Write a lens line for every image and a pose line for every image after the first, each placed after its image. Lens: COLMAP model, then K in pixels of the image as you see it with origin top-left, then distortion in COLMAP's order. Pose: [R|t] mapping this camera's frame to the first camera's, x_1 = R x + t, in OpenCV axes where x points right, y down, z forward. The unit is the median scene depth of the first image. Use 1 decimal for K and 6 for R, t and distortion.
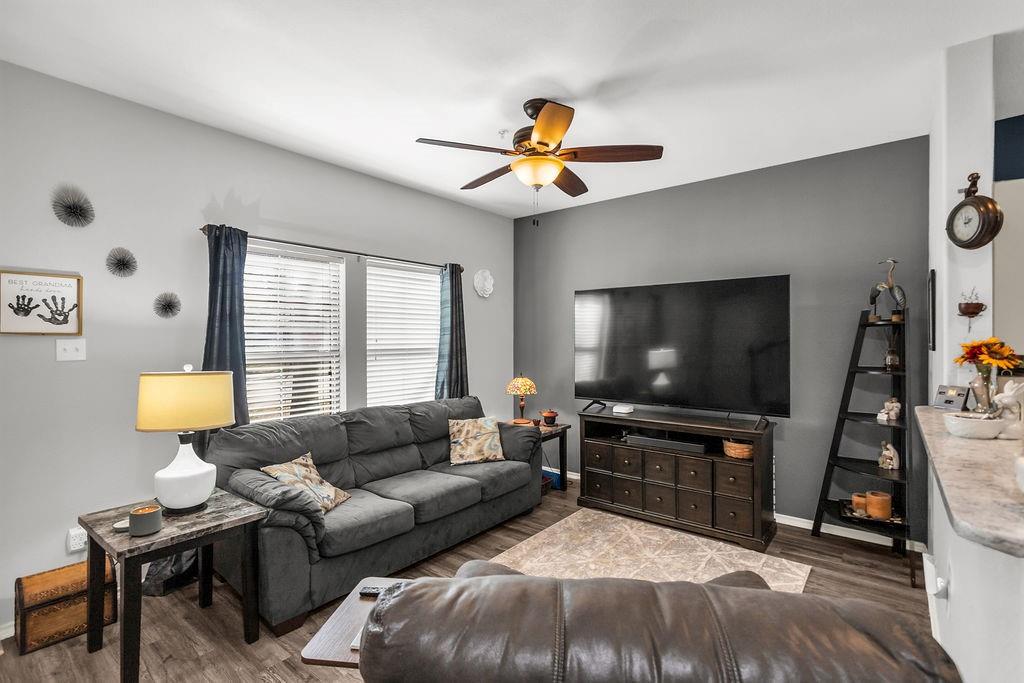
lens RADIAL K [[474.4, 0, 511.2], [0, 474.4, 340.3], [0, 0, 1]] dist [-0.003379, 0.001782]
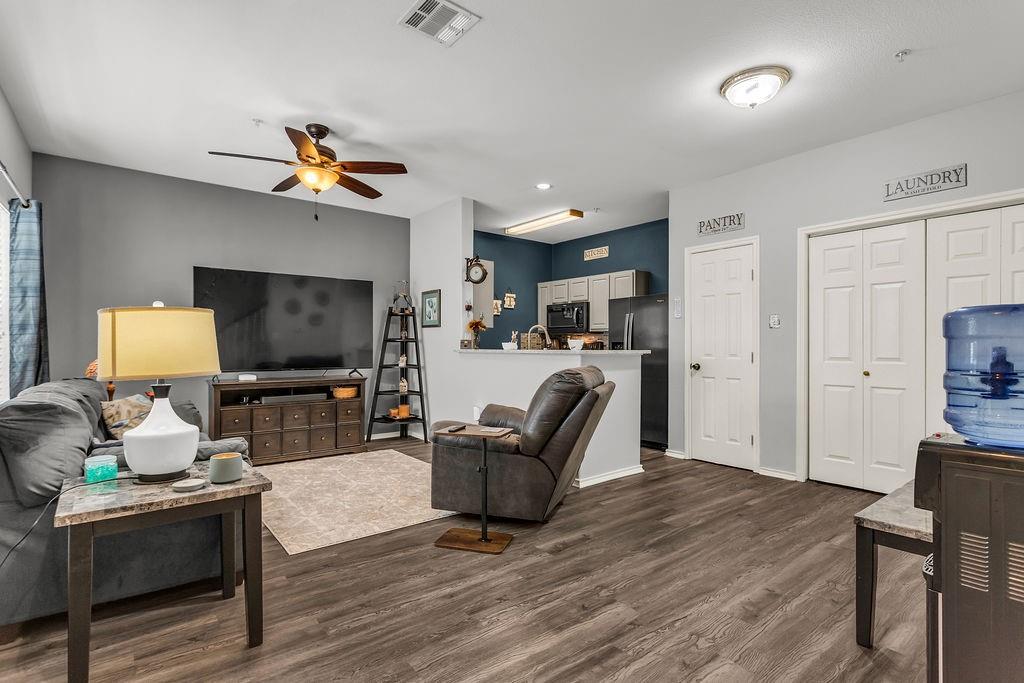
lens RADIAL K [[491.2, 0, 507.9], [0, 491.2, 348.1], [0, 0, 1]] dist [0.000698, -0.000155]
pose [[0.223531, -0.001687, 0.974695, -1.011974], [0.001395, 0.999998, 0.001411, 0.095949], [-0.974696, 0.001044, 0.223532, 0.164612]]
